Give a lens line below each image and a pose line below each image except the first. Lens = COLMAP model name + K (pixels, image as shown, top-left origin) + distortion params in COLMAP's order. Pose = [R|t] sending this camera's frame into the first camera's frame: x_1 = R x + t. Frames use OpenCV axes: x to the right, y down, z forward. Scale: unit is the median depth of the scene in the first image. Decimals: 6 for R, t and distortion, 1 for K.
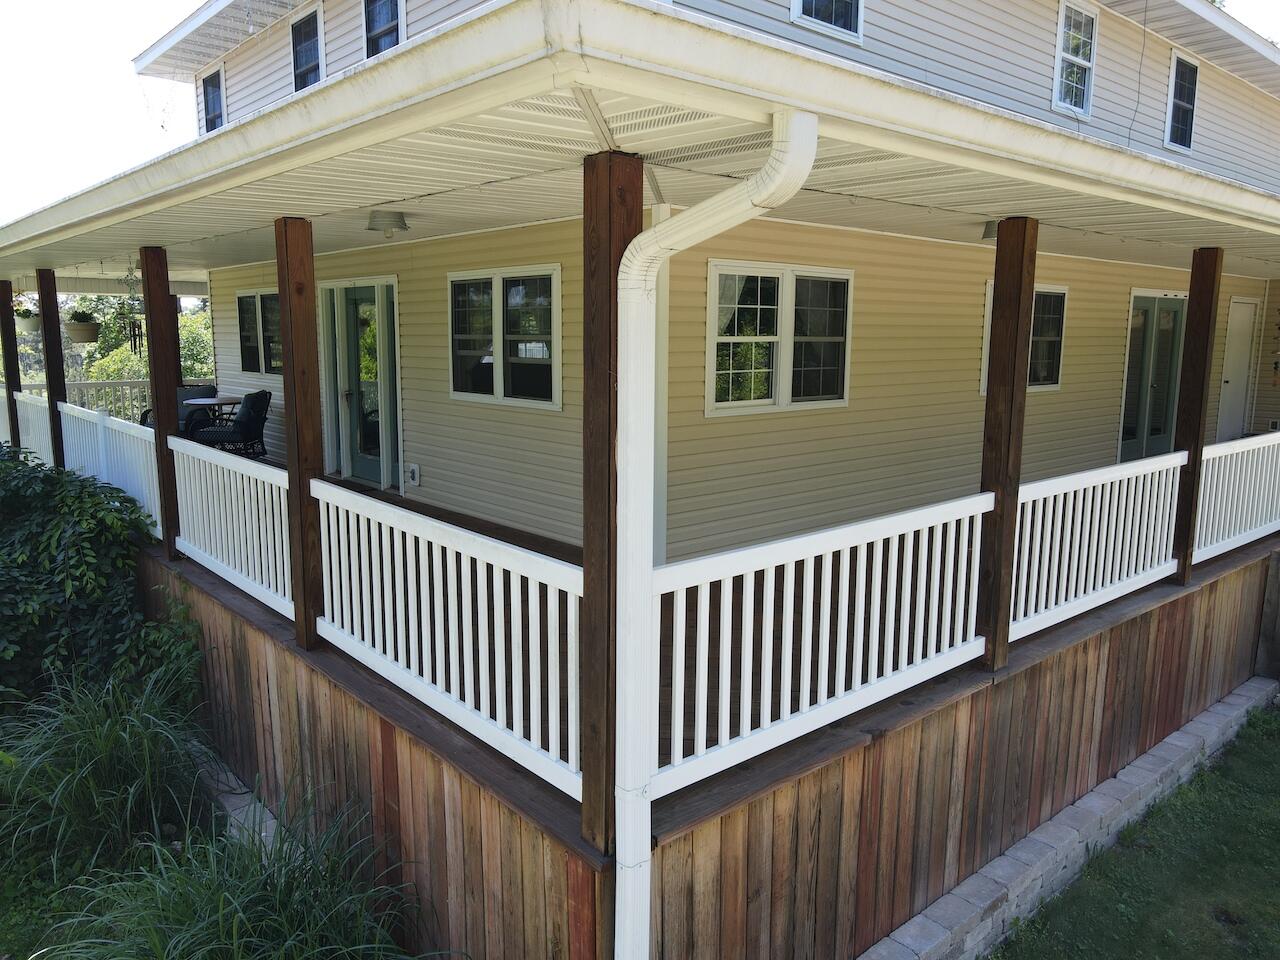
lens RADIAL K [[943.8, 0, 644.6], [0, 943.8, 474.2], [0, 0, 1]] dist [0.013249, -0.003651]
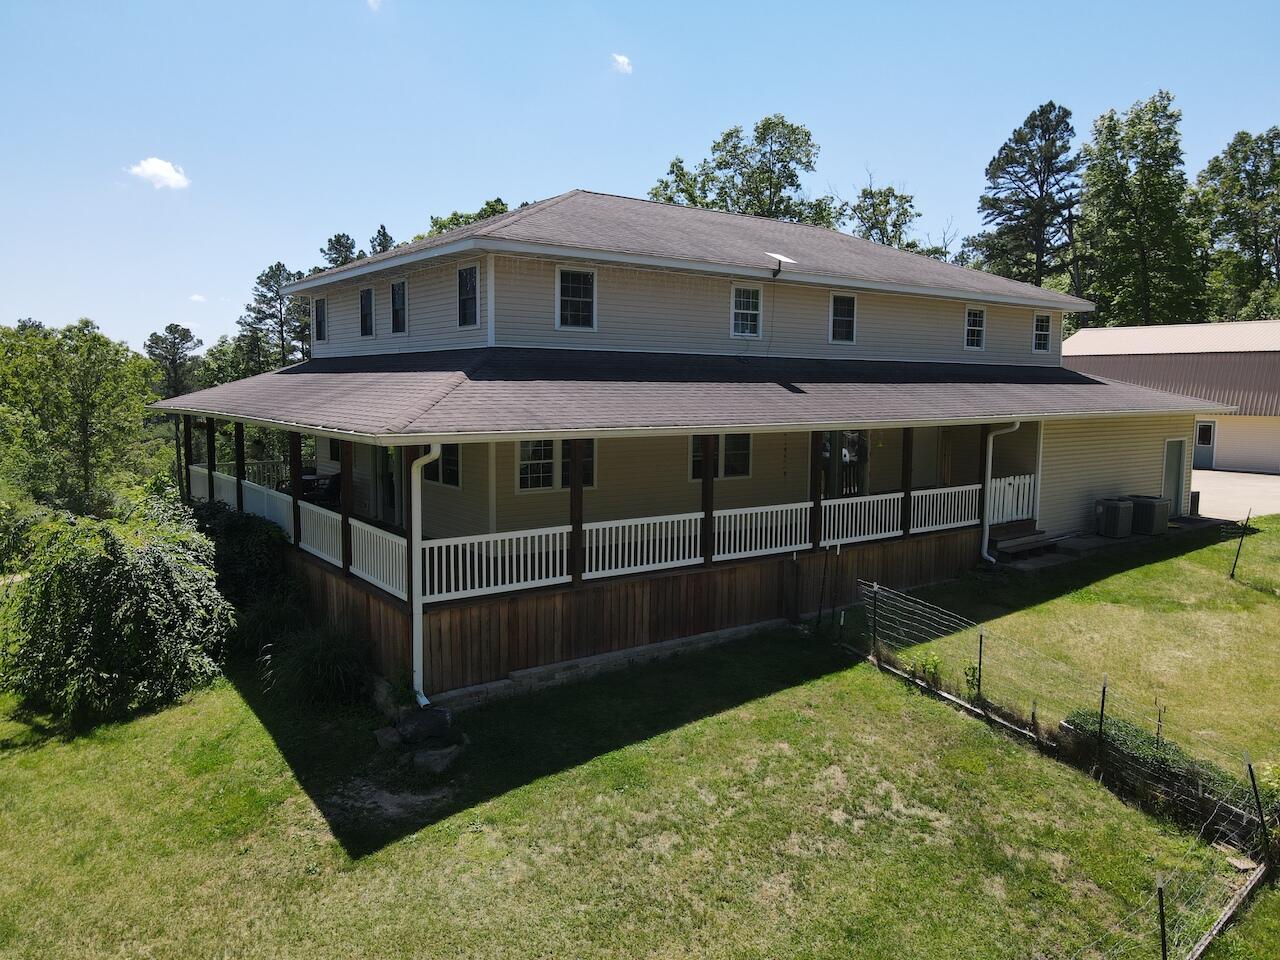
lens RADIAL K [[943.8, 0, 638.5], [0, 943.8, 474.2], [0, 0, 1]] dist [0.013249, -0.003651]
pose [[0.995826, 0.010918, -0.090621, 0.735734], [-0.015852, 0.998420, -0.053908, 0.012913], [0.089889, 0.055119, 0.994425, -1.680217]]
